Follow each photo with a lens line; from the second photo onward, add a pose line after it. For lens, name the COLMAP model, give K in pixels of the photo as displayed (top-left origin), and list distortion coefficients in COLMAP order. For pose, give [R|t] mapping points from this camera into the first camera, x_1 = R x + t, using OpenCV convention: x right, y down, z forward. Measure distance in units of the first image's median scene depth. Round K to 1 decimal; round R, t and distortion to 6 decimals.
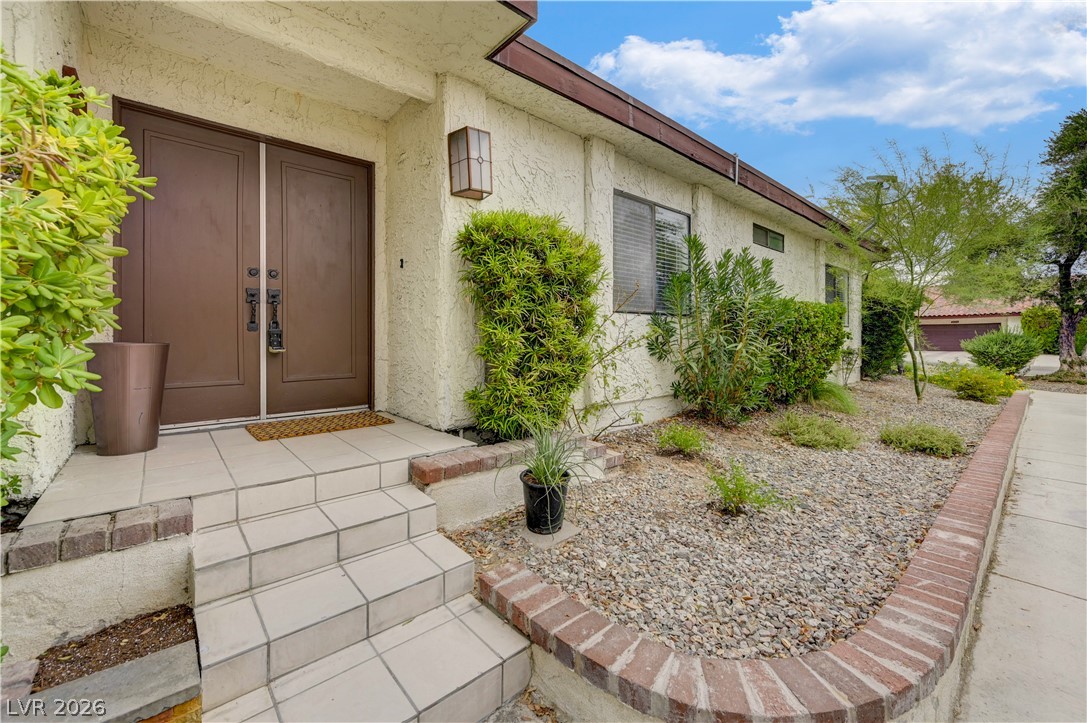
lens RADIAL K [[430.7, 0, 553.1], [0, 430.7, 339.0], [0, 0, 1]] dist [-0.002816, 0.000998]
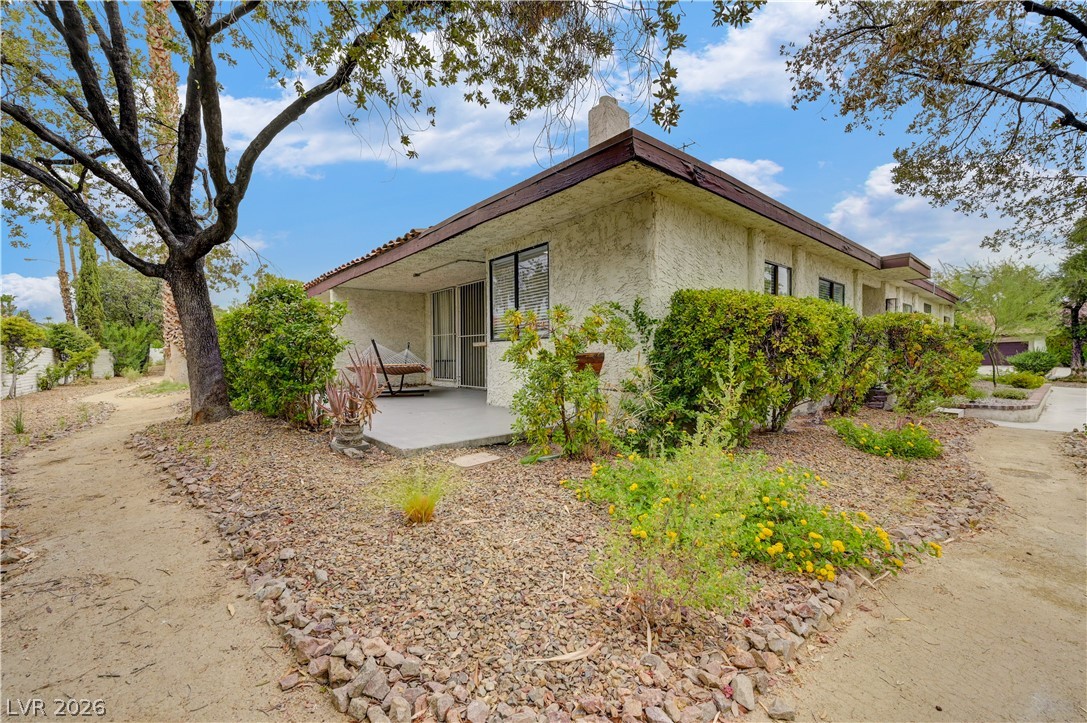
lens RADIAL K [[453.5, 0, 547.5], [0, 453.5, 363.3], [0, 0, 1]] dist [-0.001797, 0.000872]
pose [[0.999997, -0.001074, -0.002320, -0.790362], [0.001112, 0.999868, 0.016206, -0.000172], [0.002302, -0.016209, 0.999866, -0.713215]]
